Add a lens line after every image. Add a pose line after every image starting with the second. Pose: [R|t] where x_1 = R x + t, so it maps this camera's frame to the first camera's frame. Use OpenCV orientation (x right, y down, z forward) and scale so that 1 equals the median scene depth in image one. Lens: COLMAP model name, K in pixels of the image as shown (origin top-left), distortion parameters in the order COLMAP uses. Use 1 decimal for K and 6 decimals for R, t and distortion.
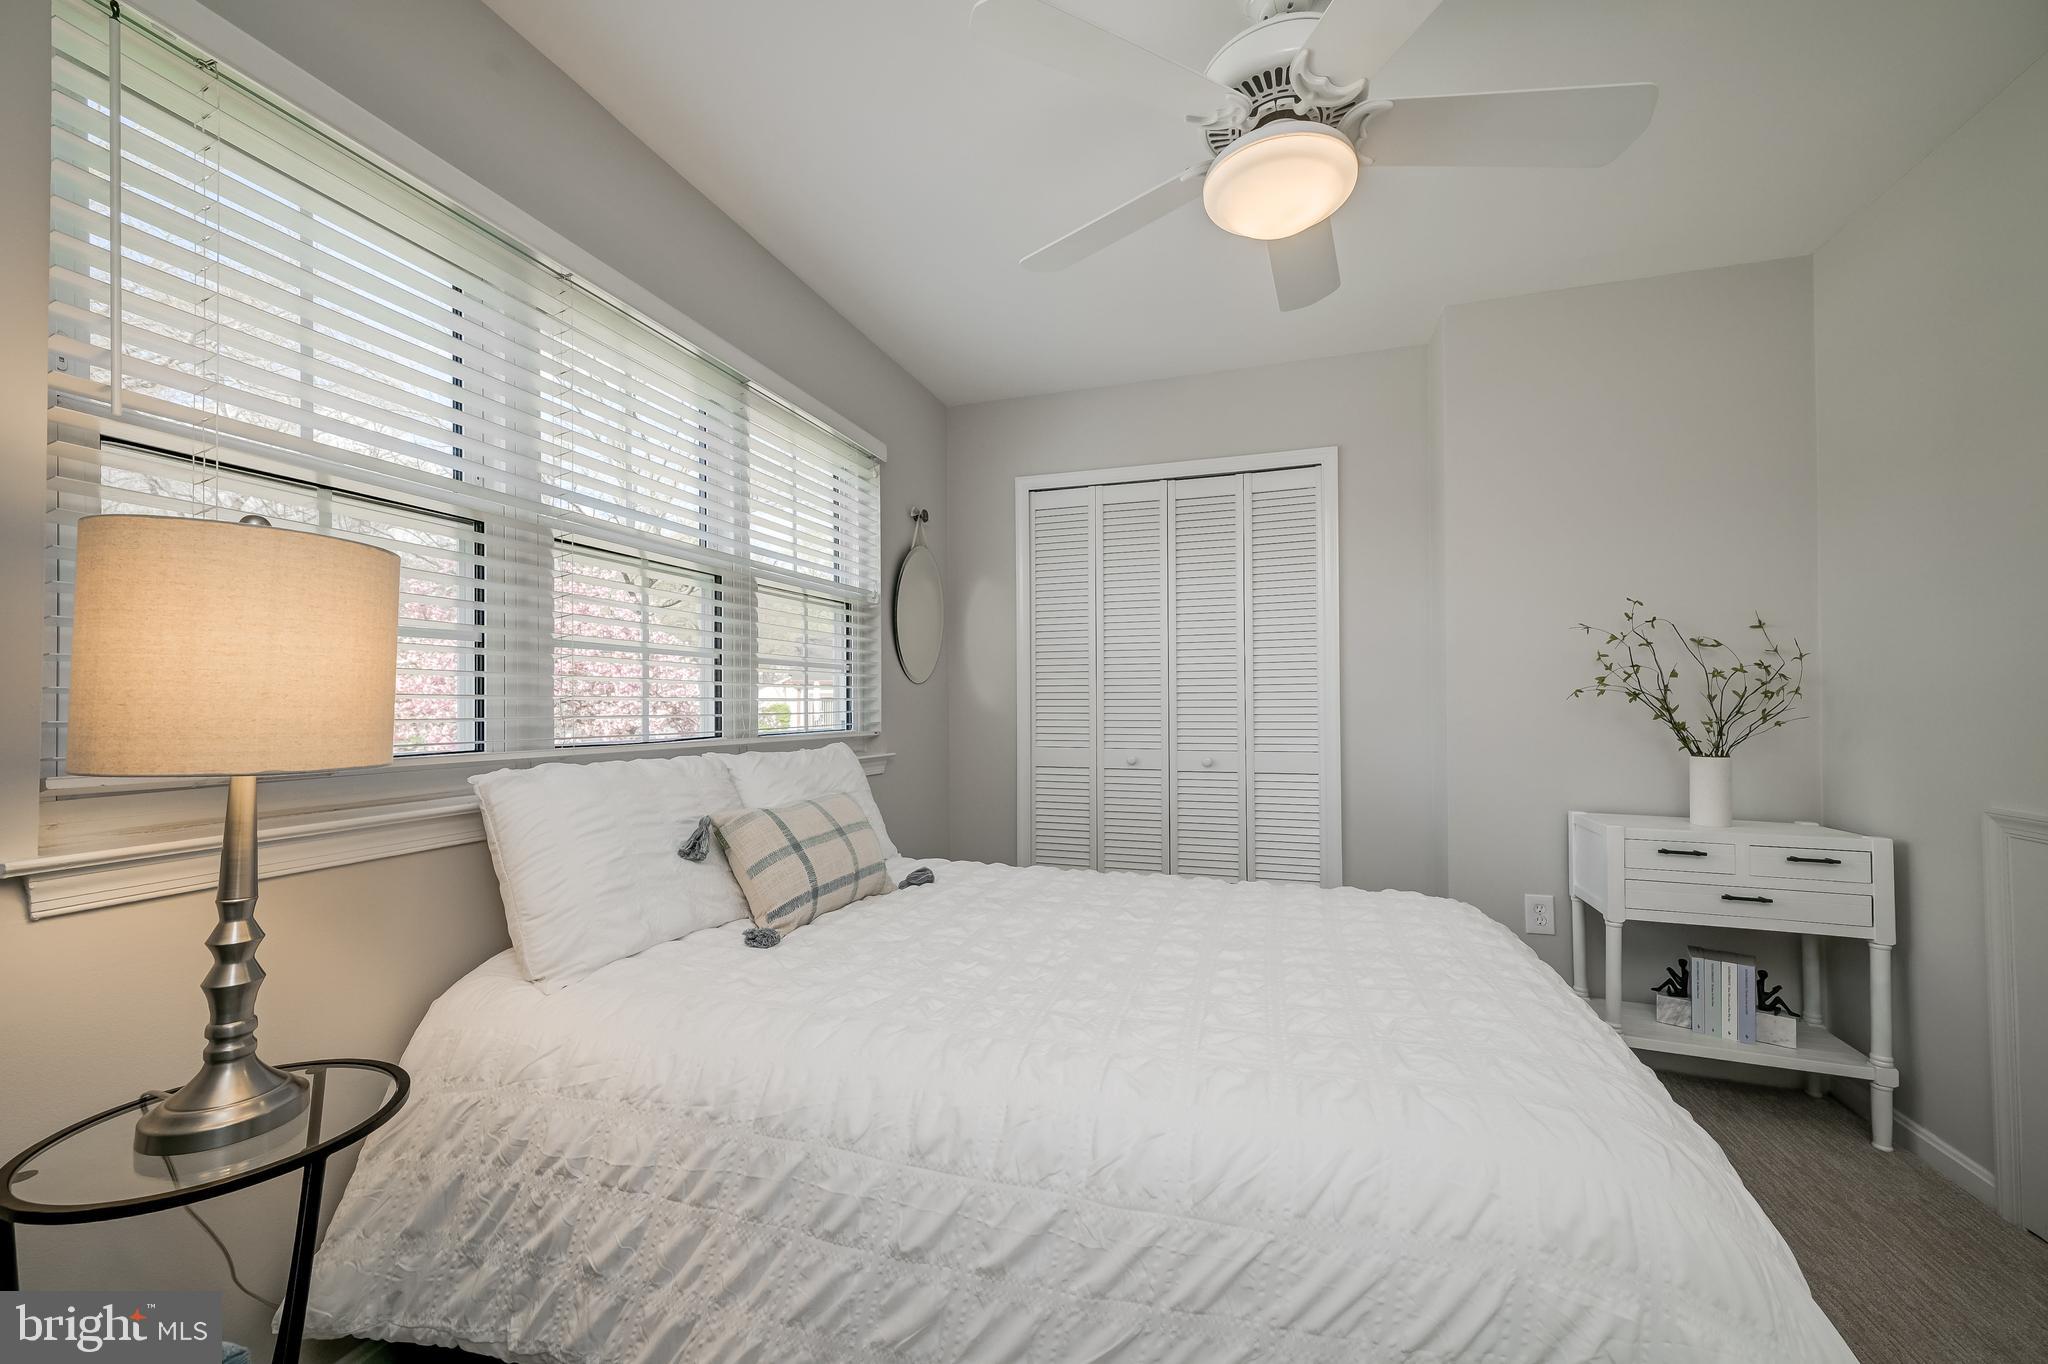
lens RADIAL K [[799.1, 0, 1020.0], [0, 799.1, 689.4], [0, 0, 1]] dist [0.008693, -0.000097]
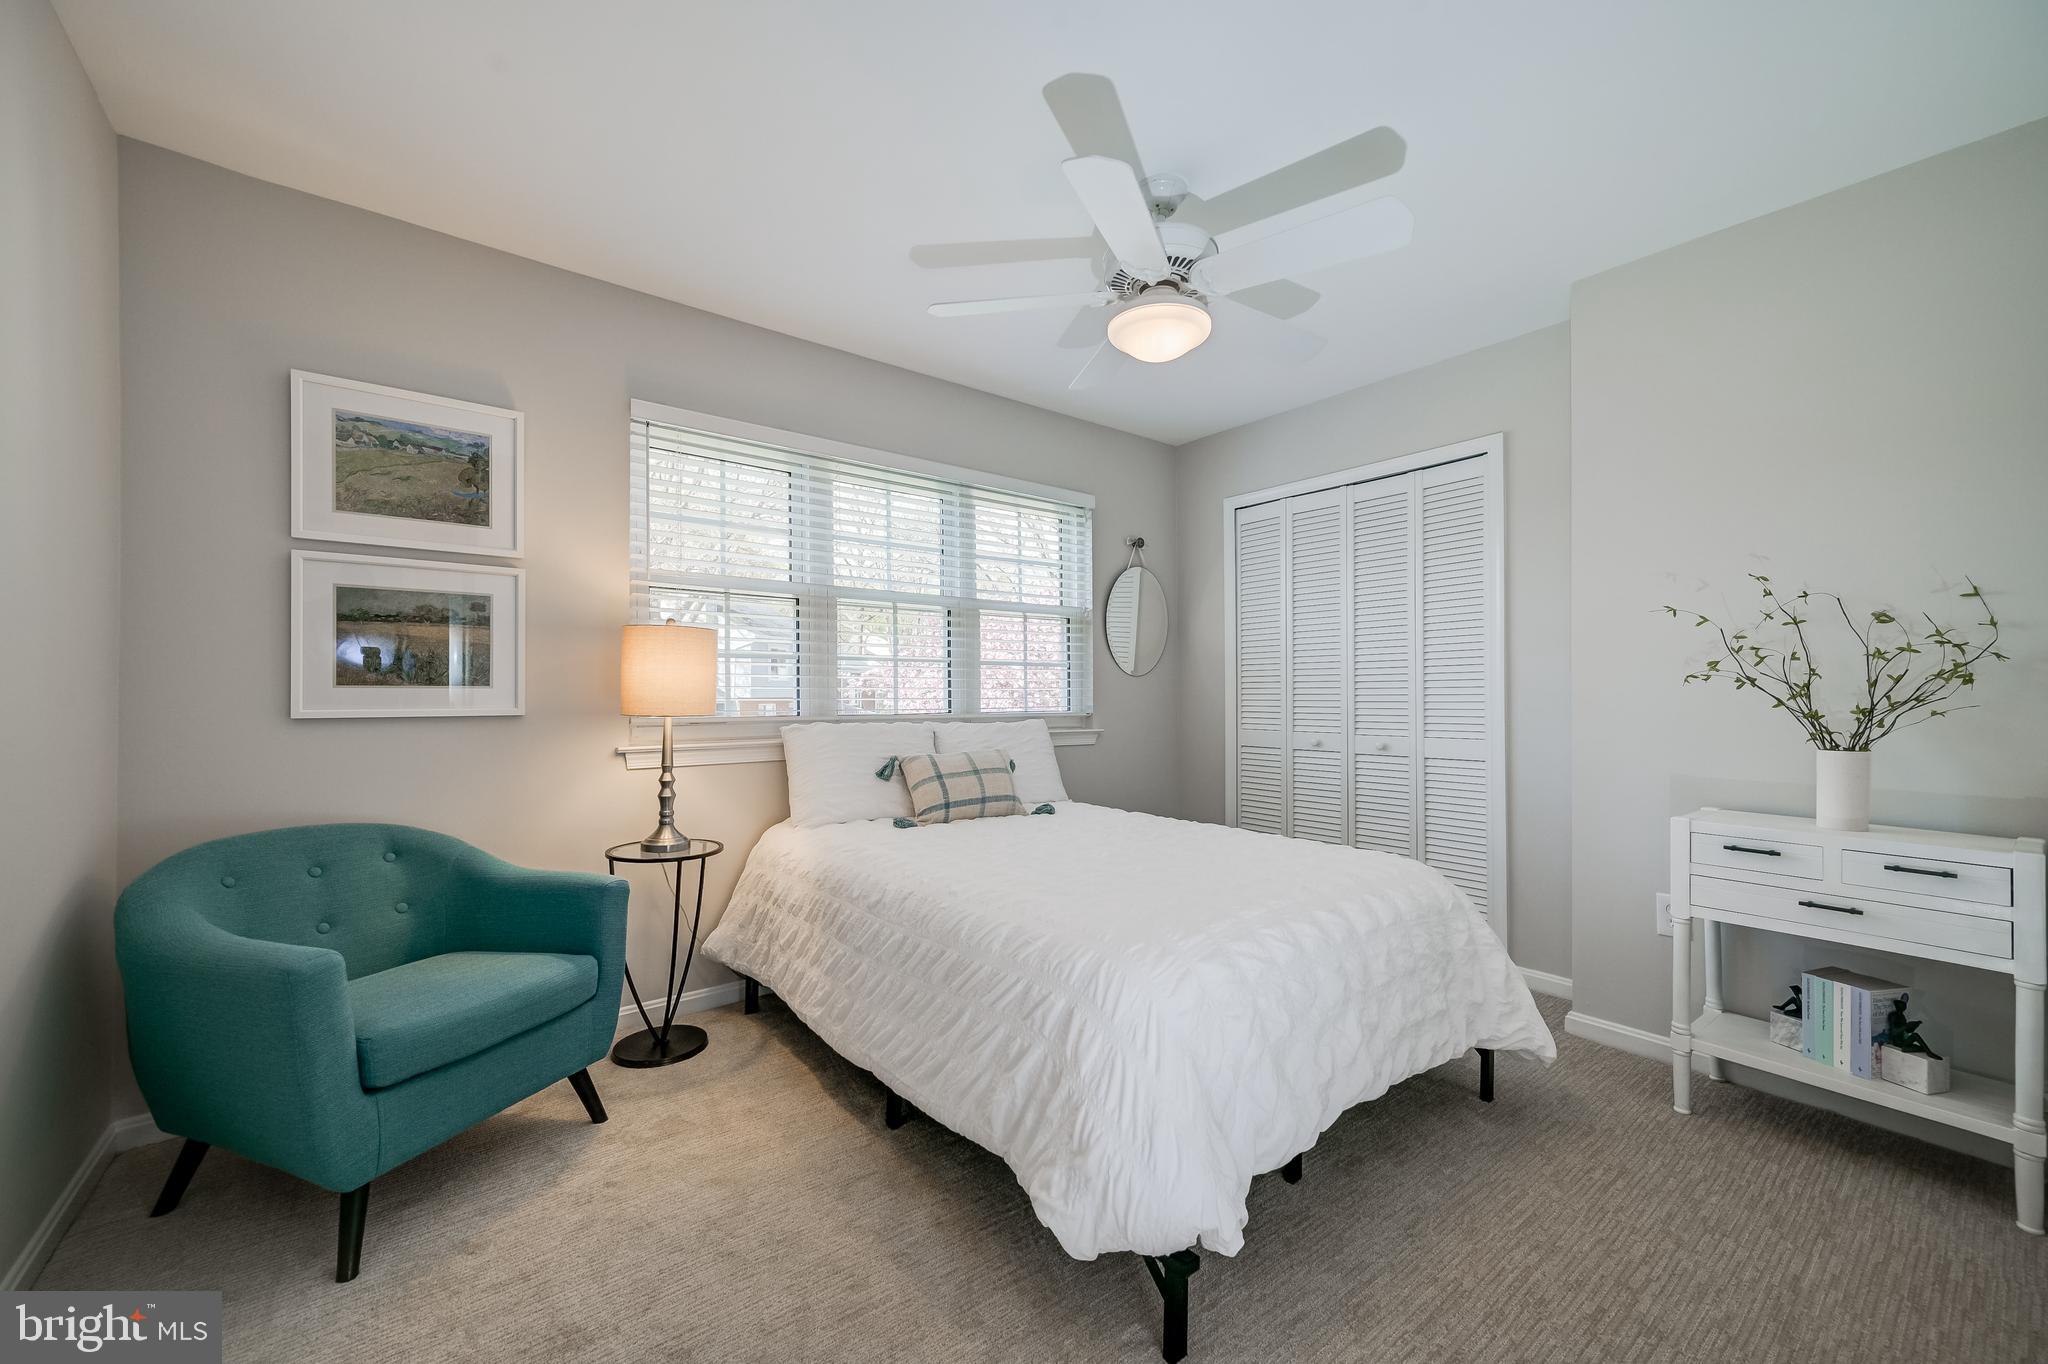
lens RADIAL K [[799.1, 0, 1020.0], [0, 799.1, 689.4], [0, 0, 1]] dist [0.008693, -0.000097]
pose [[0.830501, -0.003740, -0.557005, 0.630500], [0.010418, 0.999907, 0.008821, 0.000567], [0.556920, -0.013129, 0.830463, -0.231849]]
